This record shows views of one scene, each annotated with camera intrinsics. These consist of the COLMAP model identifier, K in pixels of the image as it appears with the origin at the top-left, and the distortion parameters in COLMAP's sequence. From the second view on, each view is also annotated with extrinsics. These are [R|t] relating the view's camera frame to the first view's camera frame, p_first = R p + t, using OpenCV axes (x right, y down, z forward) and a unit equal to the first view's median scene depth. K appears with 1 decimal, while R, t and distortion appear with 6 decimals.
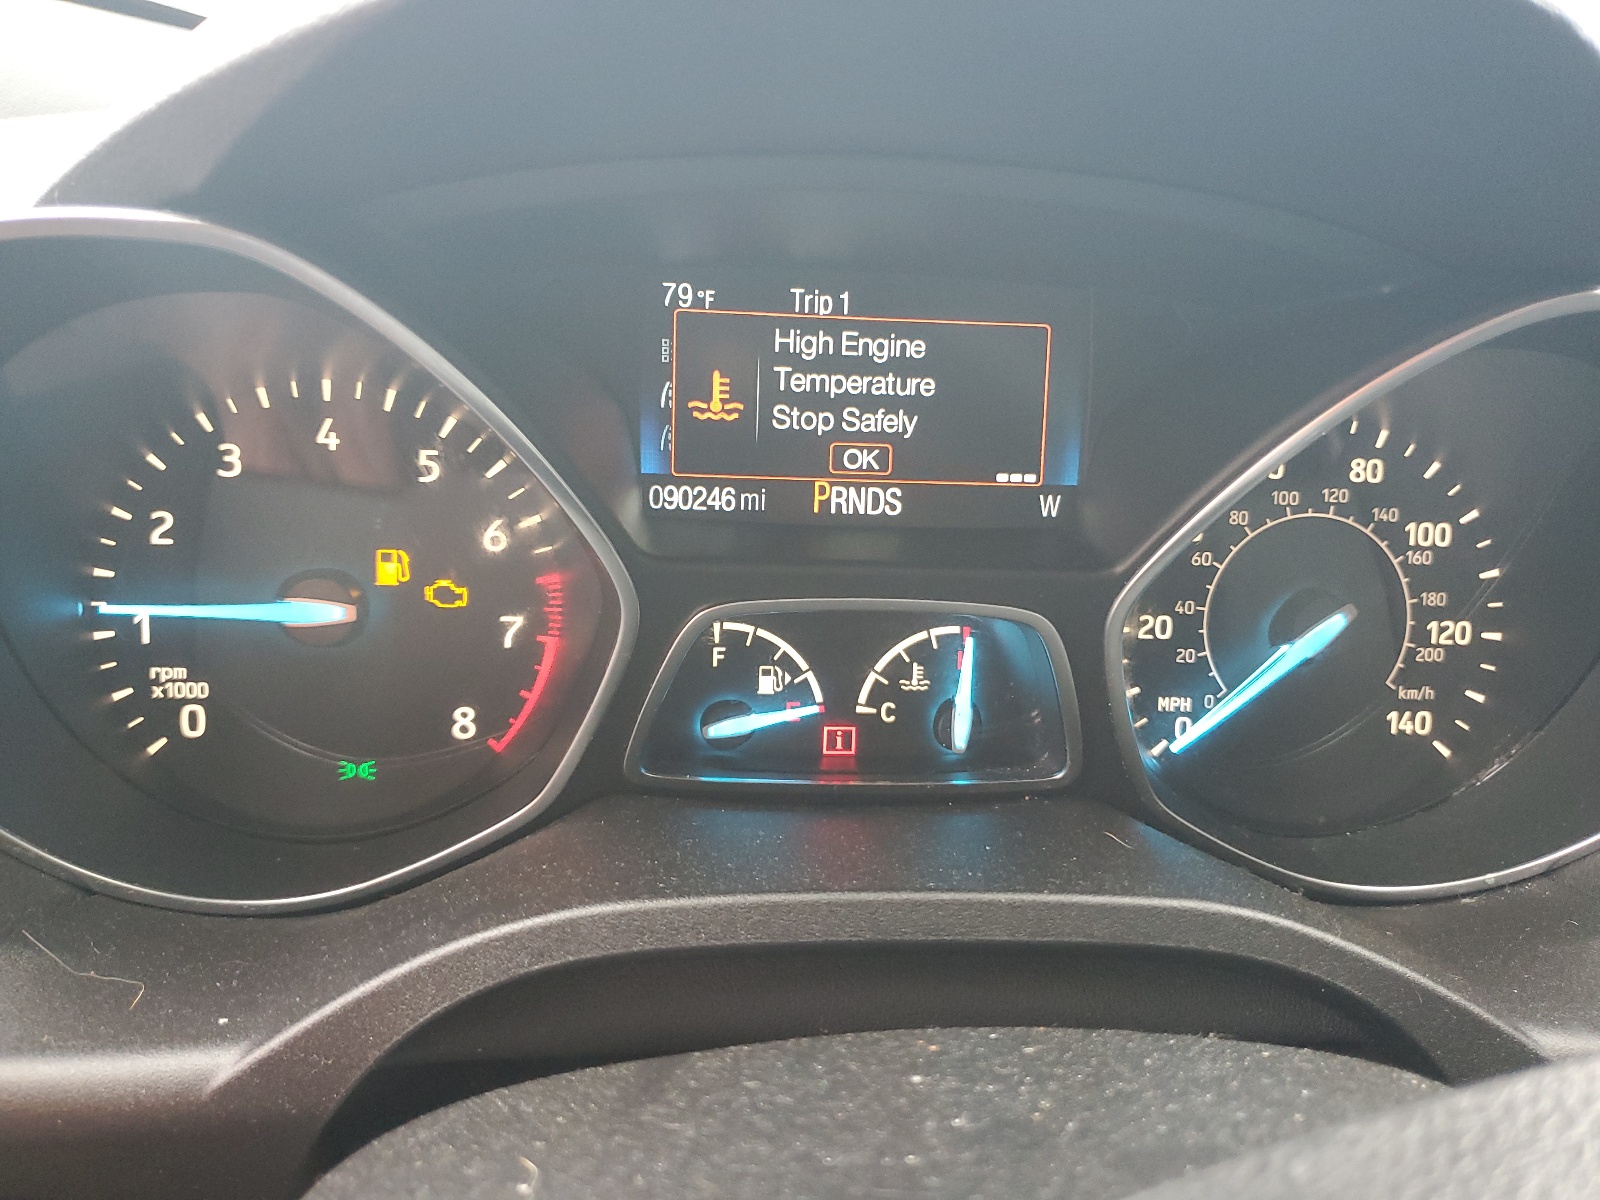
lens RADIAL K [[1221.4, 0, 787.8], [0, 1221.4, 591.4], [0, 0, 1]] dist [-0.007125, -0.002823]
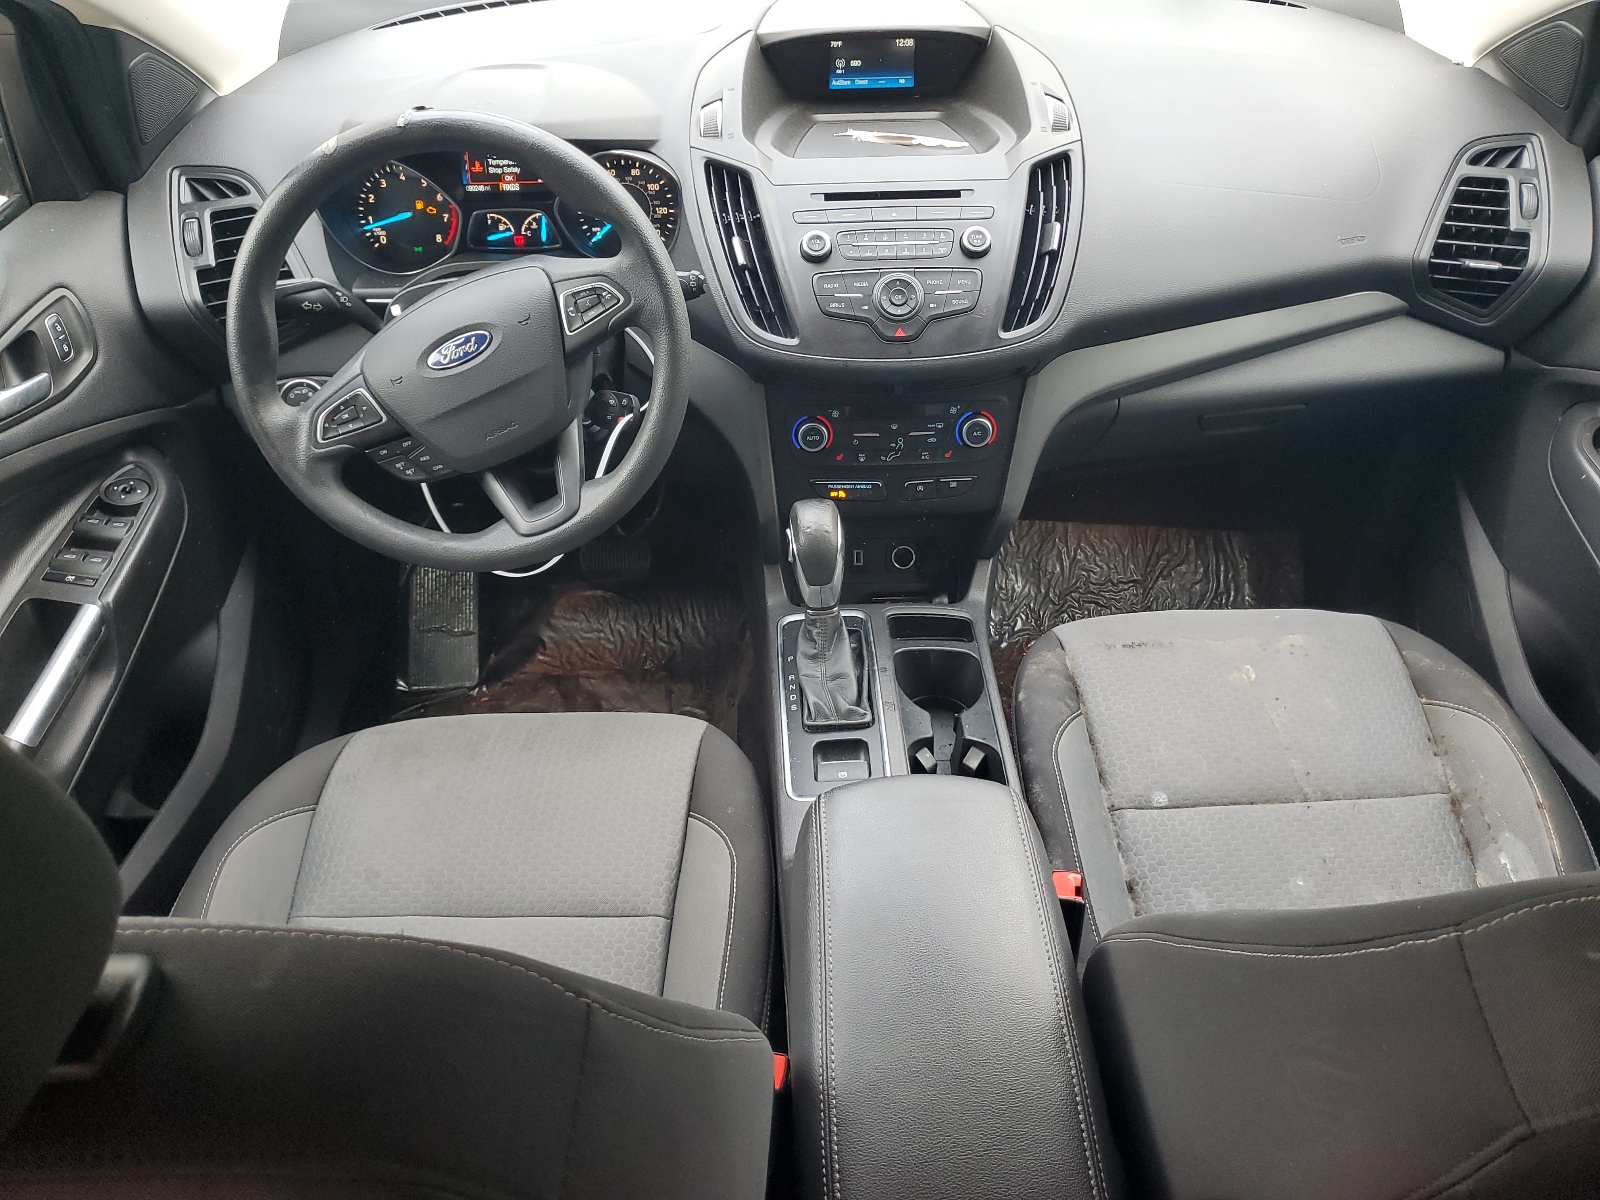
lens RADIAL K [[1221.4, 0, 816.9], [0, 1221.4, 593.7], [0, 0, 1]] dist [-0.007125, -0.002823]
pose [[0.996801, -0.010418, -0.079247, 1.558228], [0.035891, 0.944232, 0.327319, -0.086798], [0.071417, -0.329116, 0.941585, -3.804755]]
